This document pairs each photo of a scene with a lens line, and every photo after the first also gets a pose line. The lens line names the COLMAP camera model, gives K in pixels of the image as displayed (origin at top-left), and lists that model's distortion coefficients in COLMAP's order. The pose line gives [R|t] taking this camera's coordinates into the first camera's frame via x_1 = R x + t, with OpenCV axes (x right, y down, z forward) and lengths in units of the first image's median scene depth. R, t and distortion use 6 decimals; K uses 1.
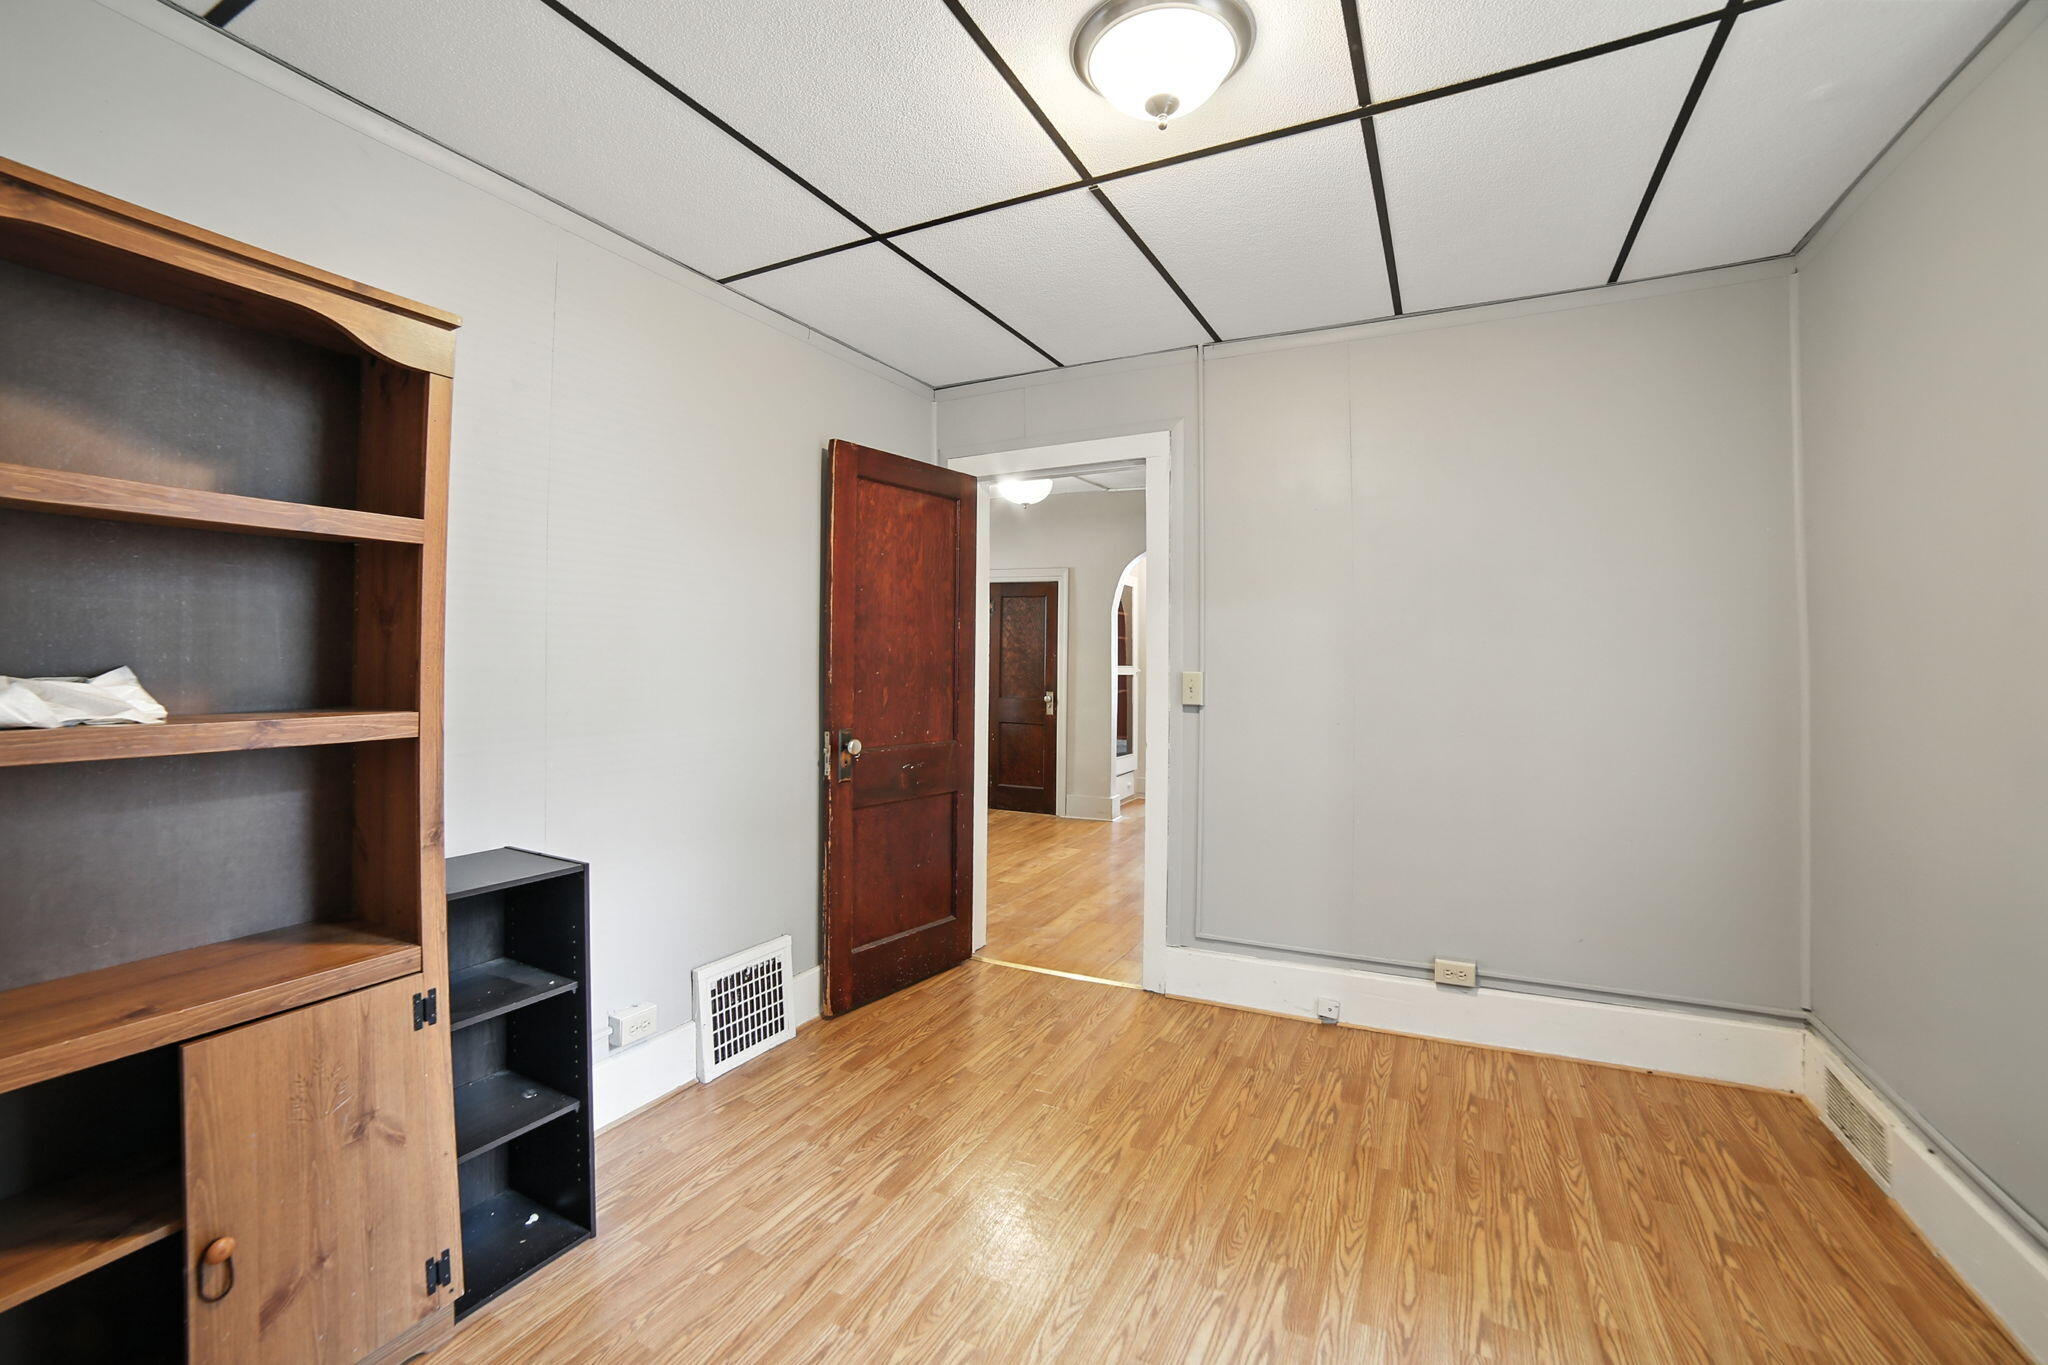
lens RADIAL K [[874.9, 0, 994.4], [0, 874.9, 666.3], [0, 0, 1]] dist [-0.081519, 0.028215]
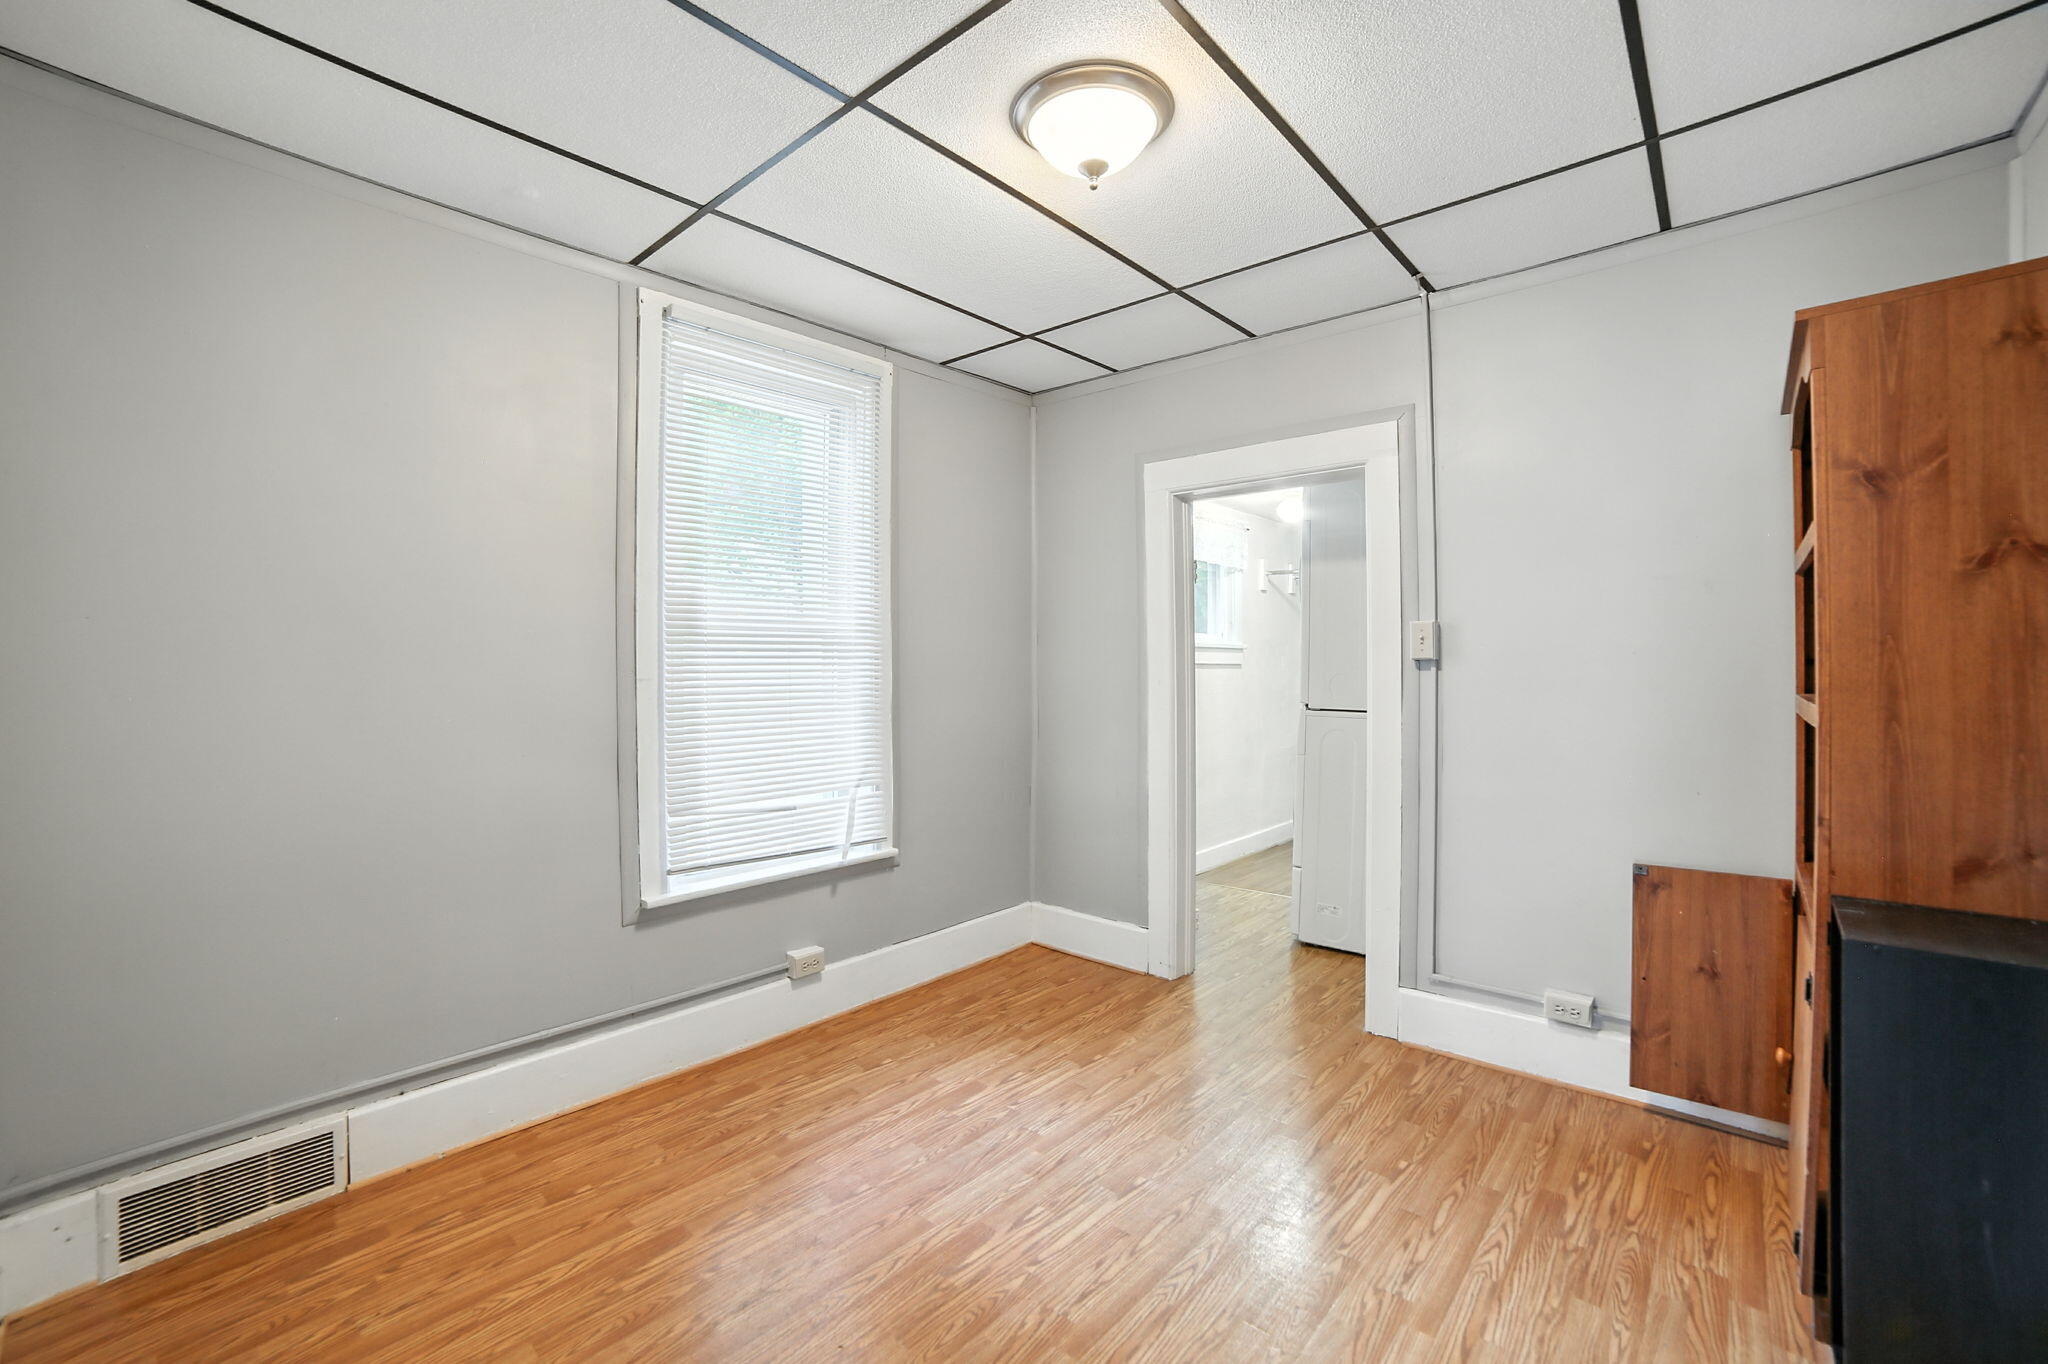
lens RADIAL K [[874.9, 0, 994.4], [0, 874.9, 665.8], [0, 0, 1]] dist [-0.081519, 0.028215]
pose [[-0.969104, 0.005254, 0.246595, 0.047940], [0.003978, 0.999976, -0.005675, 0.002736], [-0.246619, -0.004519, -0.969102, 2.055915]]
